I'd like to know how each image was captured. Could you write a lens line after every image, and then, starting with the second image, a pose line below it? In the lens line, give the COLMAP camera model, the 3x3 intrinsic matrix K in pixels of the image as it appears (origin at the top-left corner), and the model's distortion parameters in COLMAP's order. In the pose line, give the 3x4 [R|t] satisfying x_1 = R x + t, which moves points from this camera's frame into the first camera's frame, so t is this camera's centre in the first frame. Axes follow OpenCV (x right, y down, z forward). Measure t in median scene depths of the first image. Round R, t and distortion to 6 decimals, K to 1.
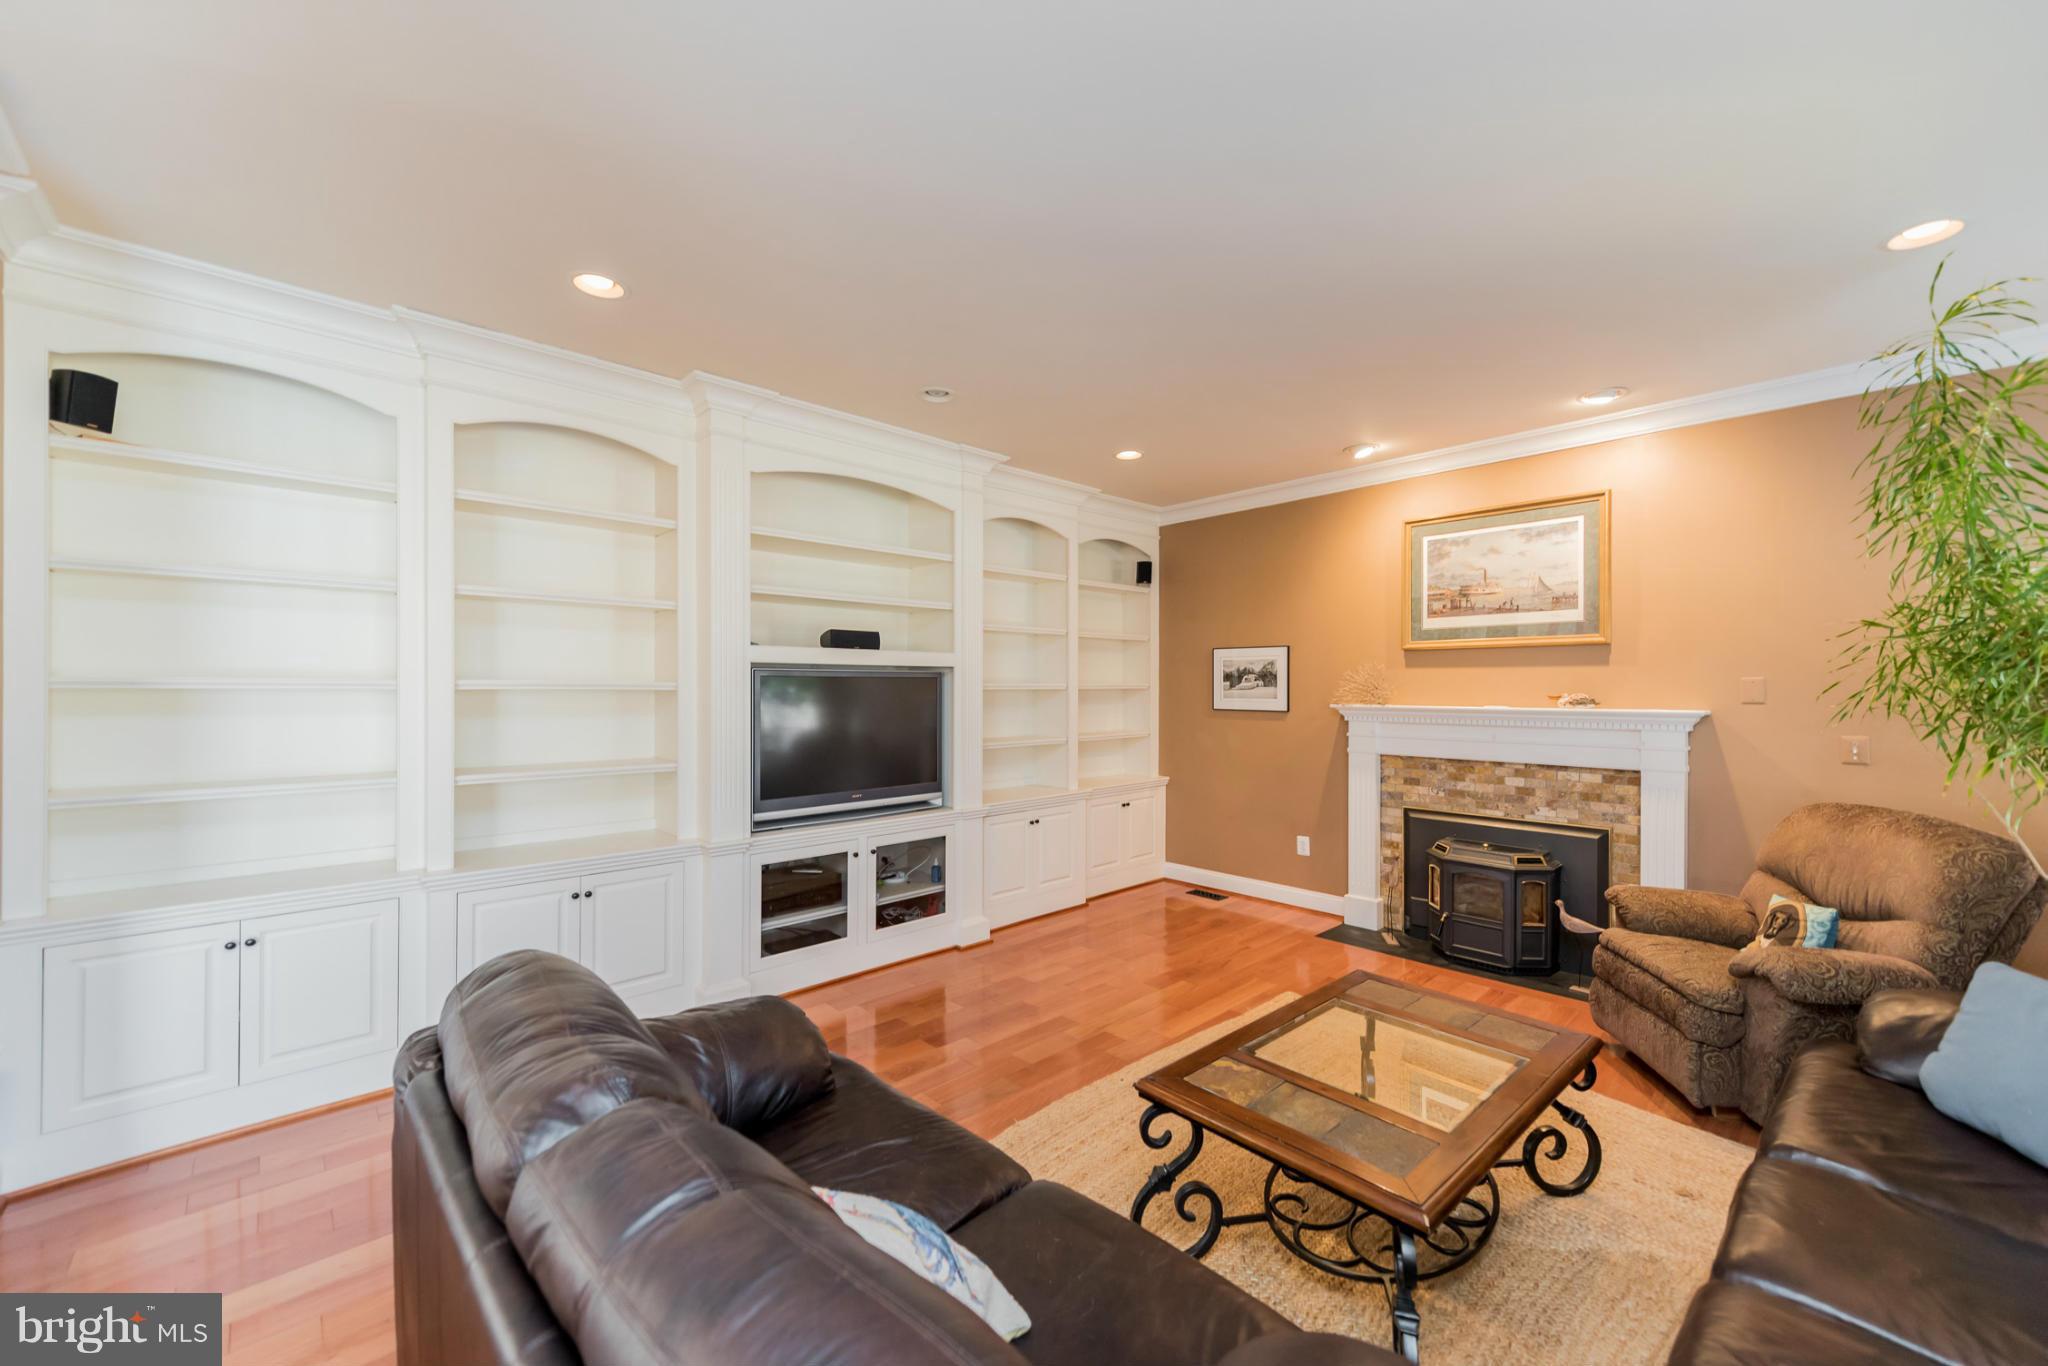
lens RADIAL K [[812.5, 0, 1026.5], [0, 812.5, 688.8], [0, 0, 1]] dist [0.000563, -0.000087]
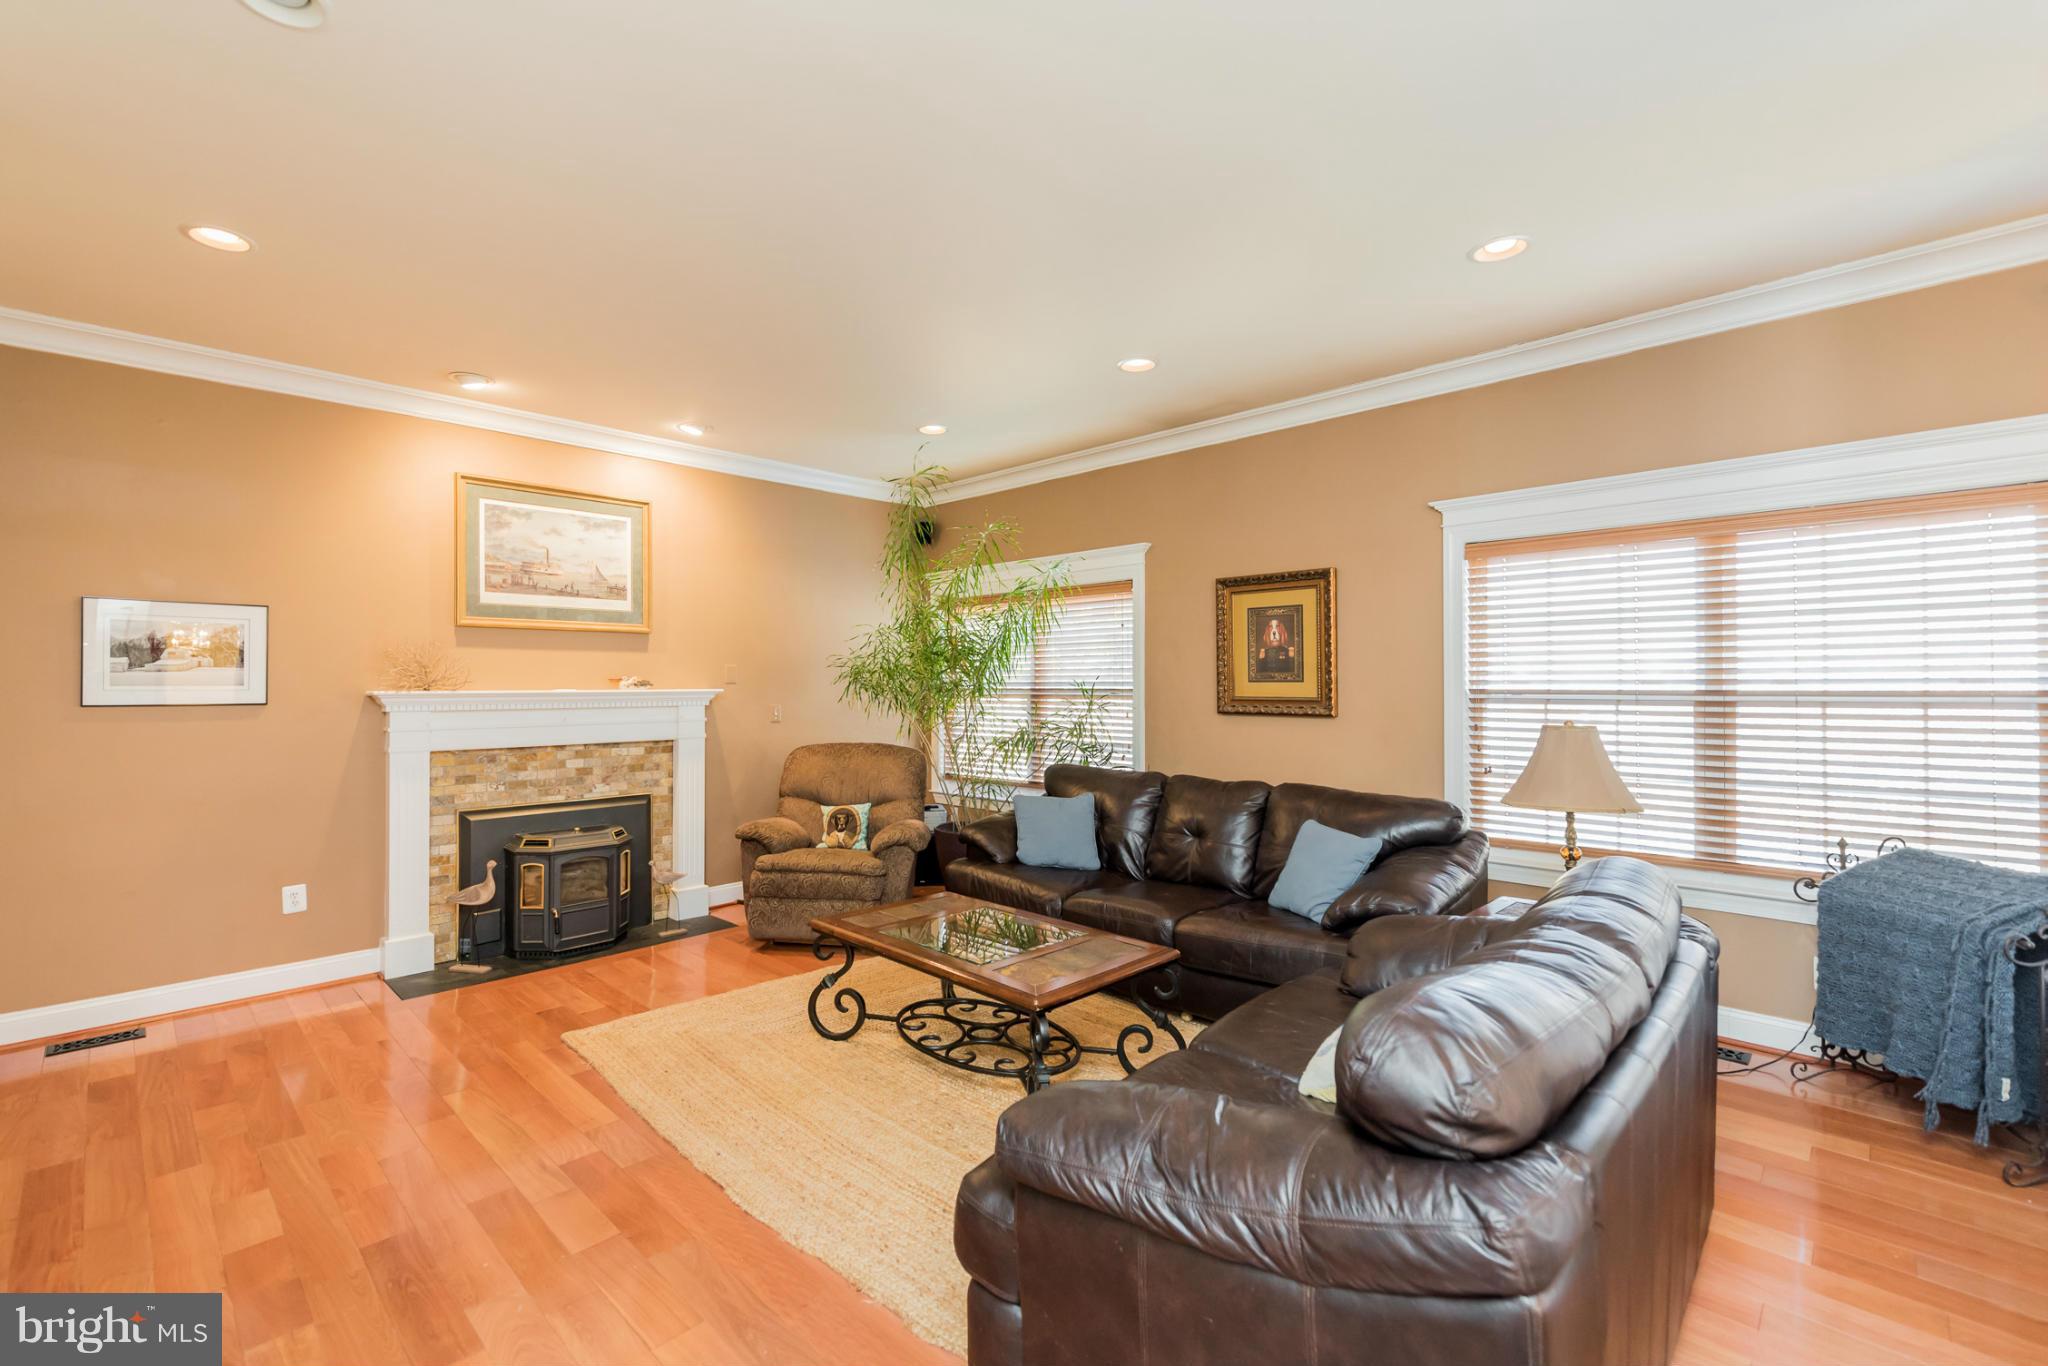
lens RADIAL K [[873.7, 0, 989.8], [0, 873.7, 677.2], [0, 0, 1]] dist [0.016135, -0.000093]
pose [[-0.037609, 0.005308, 0.999278, -0.497218], [0.005333, 0.999973, -0.005111, 0.014507], [-0.999278, 0.005137, -0.037637, 0.507141]]
